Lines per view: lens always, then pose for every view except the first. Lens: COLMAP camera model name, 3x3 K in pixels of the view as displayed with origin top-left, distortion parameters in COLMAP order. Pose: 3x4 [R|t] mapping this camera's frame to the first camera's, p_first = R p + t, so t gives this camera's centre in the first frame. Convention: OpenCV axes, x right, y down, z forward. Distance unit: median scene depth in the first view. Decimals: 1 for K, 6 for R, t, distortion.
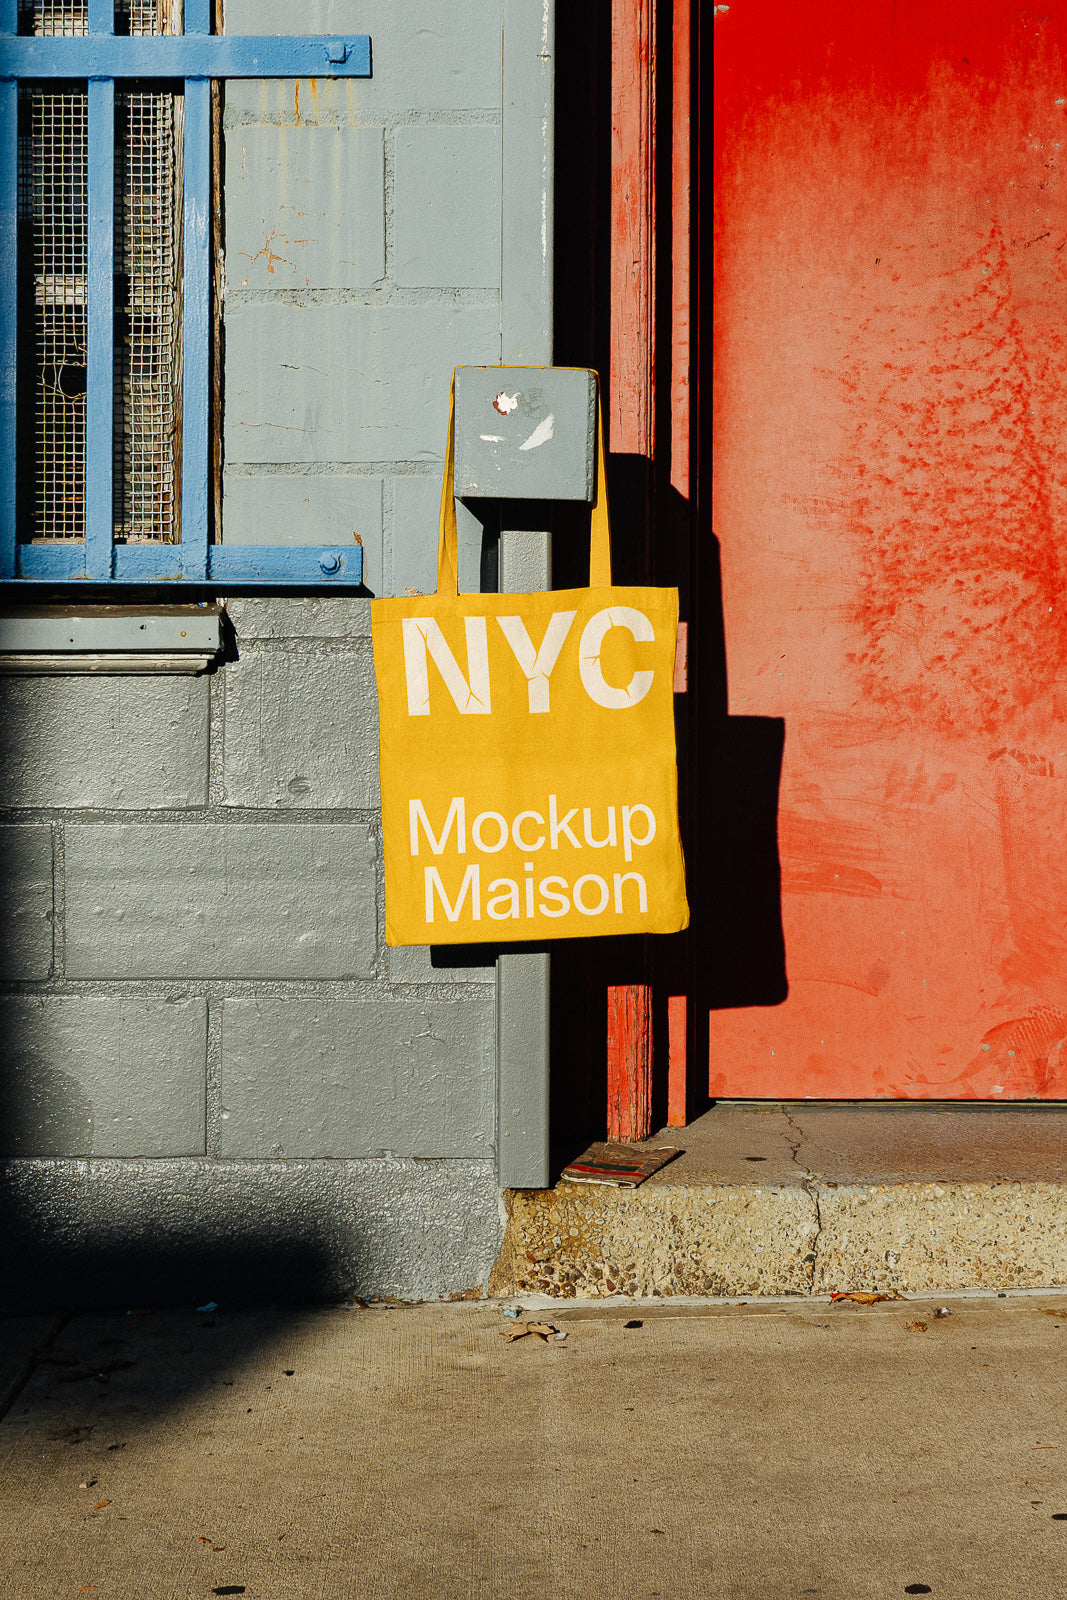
lens RADIAL K [[2791.7, 0, 536.5], [0, 2791.7, 799.5], [0, 0, 1]] dist [0.015281, 0.000000]
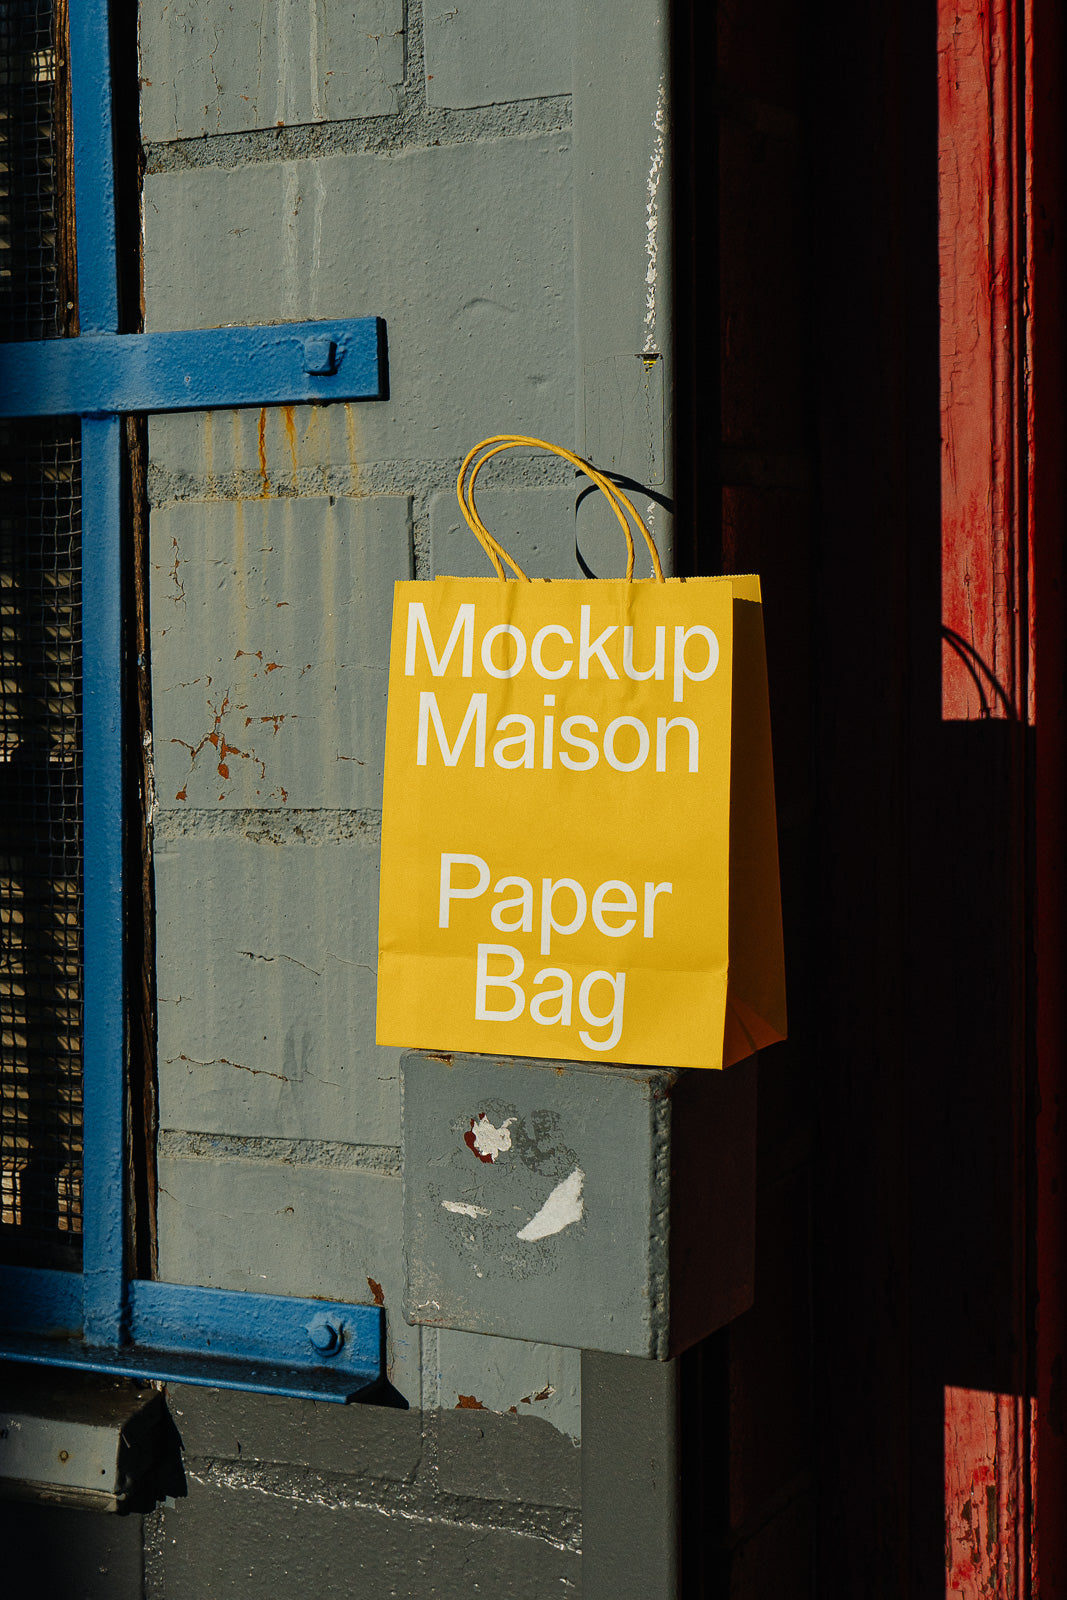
lens RADIAL K [[2791.7, 0, 532.5], [0, 2791.7, 802.1], [0, 0, 1]] dist [0.015281, 0.000000]
pose [[0.900511, 0.015478, -0.434557, 0.185588], [-0.005129, 0.999675, 0.024978, -0.197844], [0.434803, -0.020264, 0.900298, 0.553764]]
